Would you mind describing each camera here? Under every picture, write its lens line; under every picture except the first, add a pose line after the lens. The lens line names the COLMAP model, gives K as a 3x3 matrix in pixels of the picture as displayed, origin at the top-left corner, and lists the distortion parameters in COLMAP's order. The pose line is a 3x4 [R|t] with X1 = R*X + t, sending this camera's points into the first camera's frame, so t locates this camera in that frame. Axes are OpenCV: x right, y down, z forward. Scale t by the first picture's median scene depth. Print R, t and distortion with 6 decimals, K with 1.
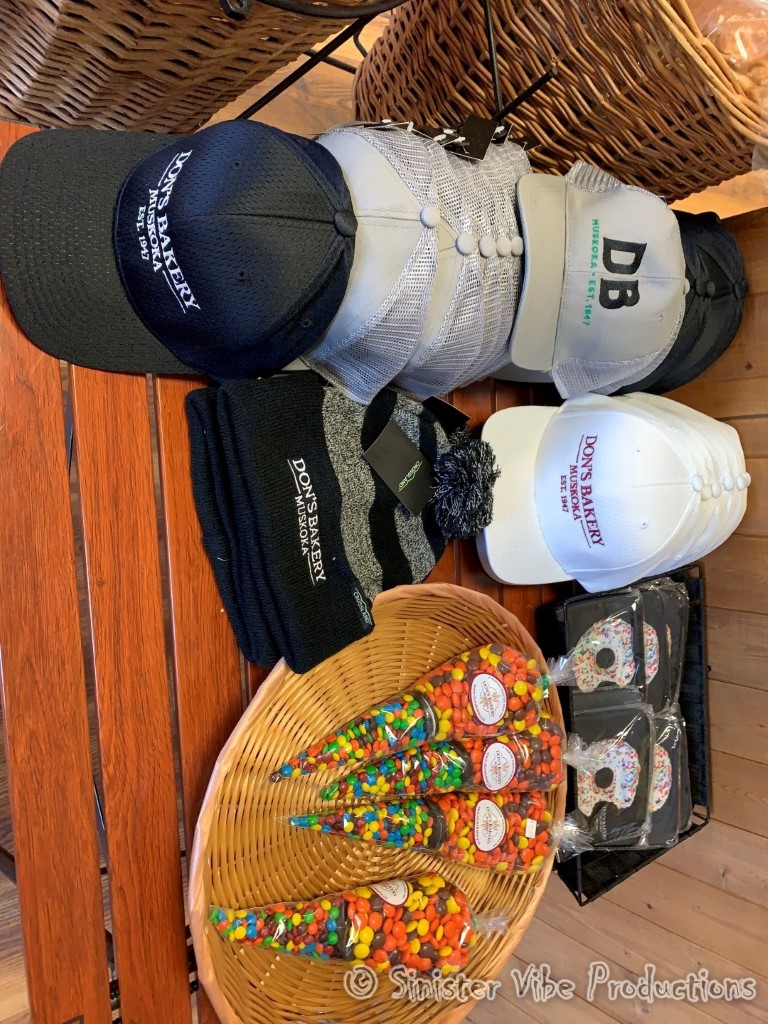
lens RADIAL K [[783.4, 0, 381.5], [0, 783.4, 504.9], [0, 0, 1]] dist [0.051028, -0.060622]
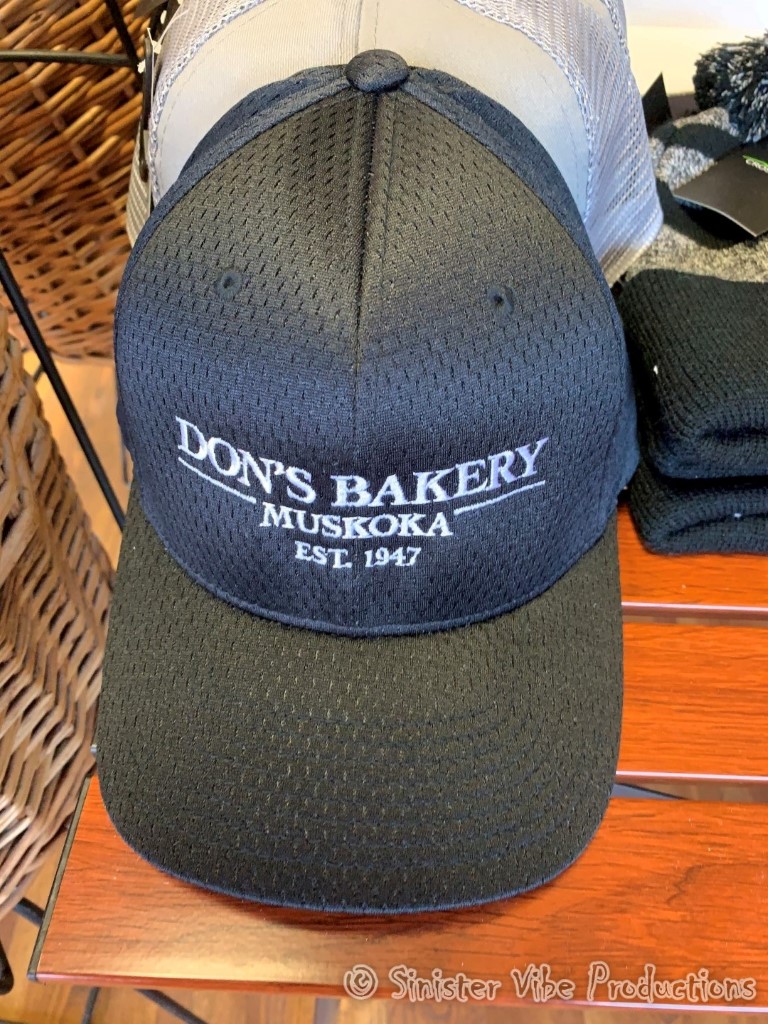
lens RADIAL K [[783.4, 0, 391.9], [0, 783.4, 512.6], [0, 0, 1]] dist [0.051028, -0.060622]
pose [[0.090044, -0.995892, 0.009520, -0.283251], [0.991783, 0.088792, -0.092102, -0.291369], [0.090878, 0.017735, 0.995704, 0.591105]]
